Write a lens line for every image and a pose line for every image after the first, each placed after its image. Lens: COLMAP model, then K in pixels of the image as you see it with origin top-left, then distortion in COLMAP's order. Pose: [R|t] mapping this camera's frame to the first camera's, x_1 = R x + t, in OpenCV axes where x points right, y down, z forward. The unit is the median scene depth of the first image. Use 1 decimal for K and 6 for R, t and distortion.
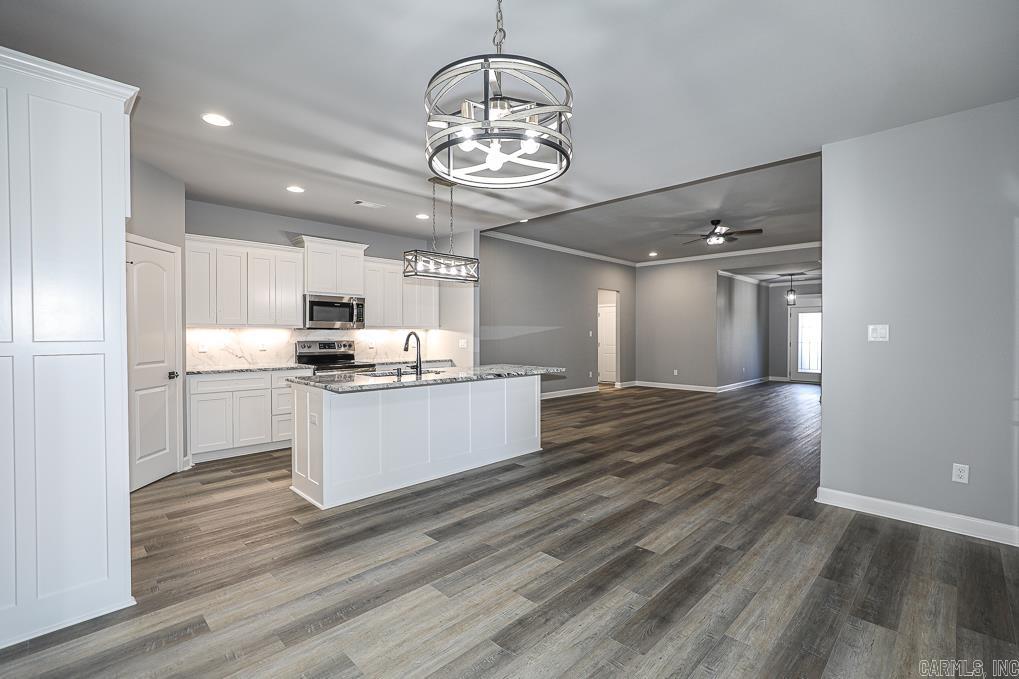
lens RADIAL K [[462.7, 0, 515.3], [0, 462.7, 344.8], [0, 0, 1]] dist [-0.016200, 0.001200]
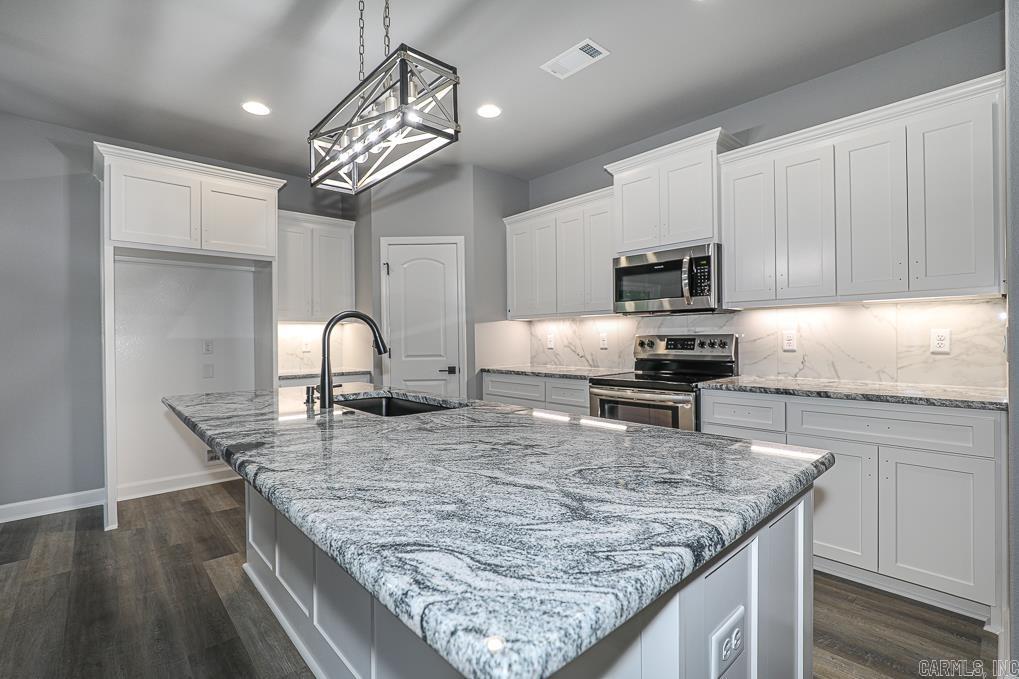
lens RADIAL K [[462.7, 0, 505.8], [0, 462.7, 340.9], [0, 0, 1]] dist [-0.016200, 0.001200]
pose [[-0.059979, 0.007786, -0.998169, 0.178987], [-0.012368, 0.999887, 0.008542, -0.004369], [0.998123, 0.012857, -0.059876, 0.957239]]
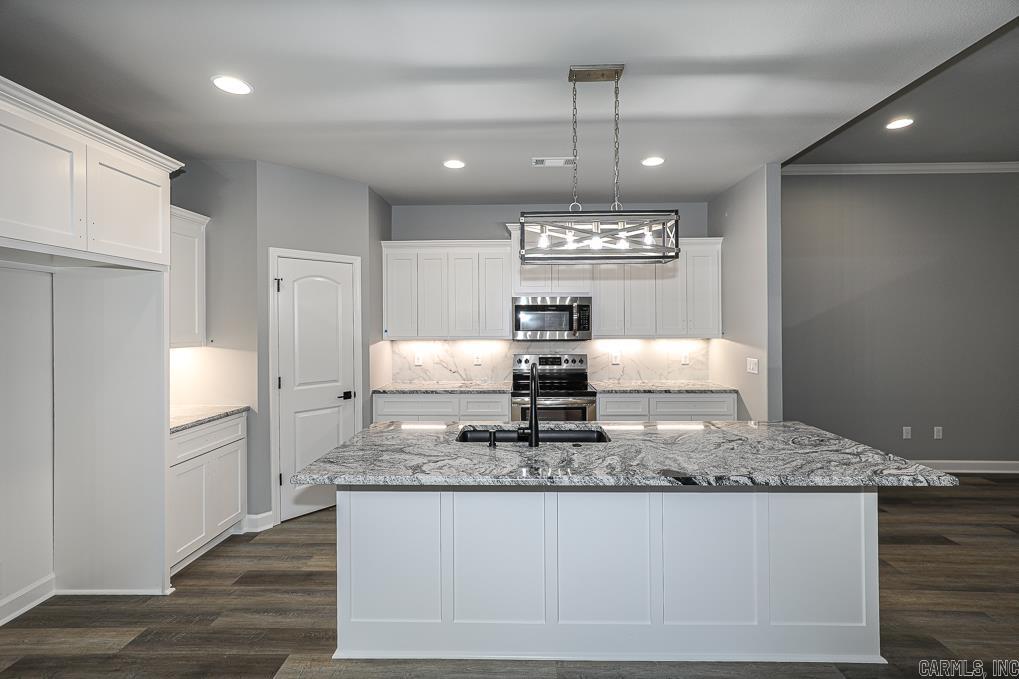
lens RADIAL K [[462.7, 0, 509.4], [0, 462.7, 318.0], [0, 0, 1]] dist [-0.016200, 0.001200]
pose [[0.679618, -0.015400, -0.733404, 0.129698], [-0.011688, 0.999425, -0.031817, -0.051603], [0.733473, 0.030196, 0.679048, 0.492679]]
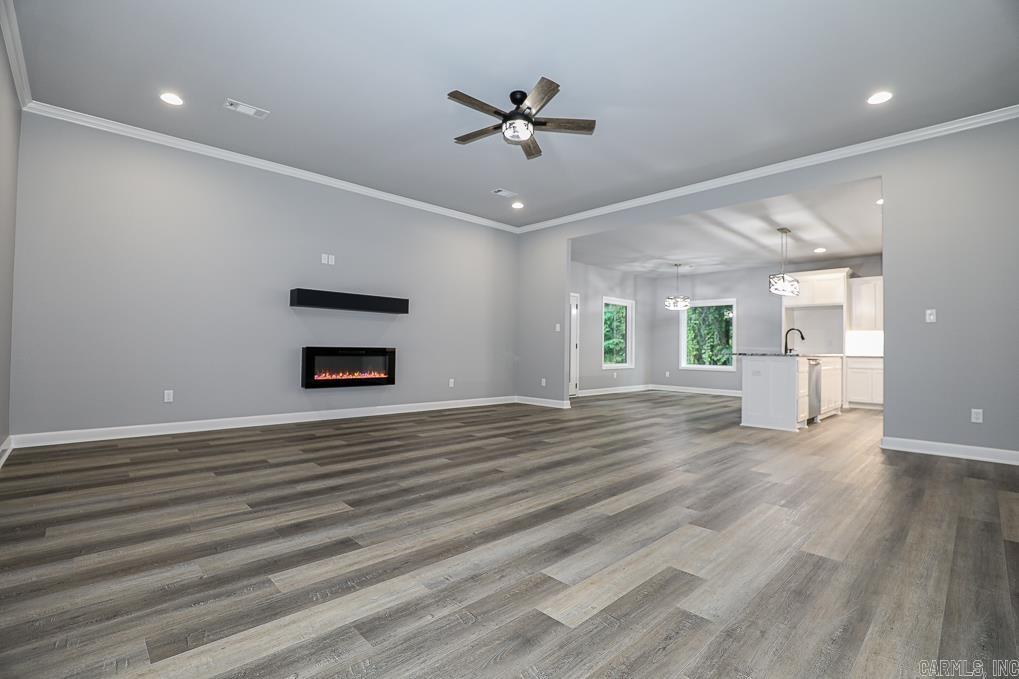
lens RADIAL K [[462.7, 0, 524.3], [0, 462.7, 338.8], [0, 0, 1]] dist [-0.016200, 0.001200]
pose [[-0.999818, -0.017188, 0.008327, 0.595601], [-0.017191, 0.999852, -0.000299, 0.020850], [-0.008320, -0.000442, -0.999965, 2.169187]]
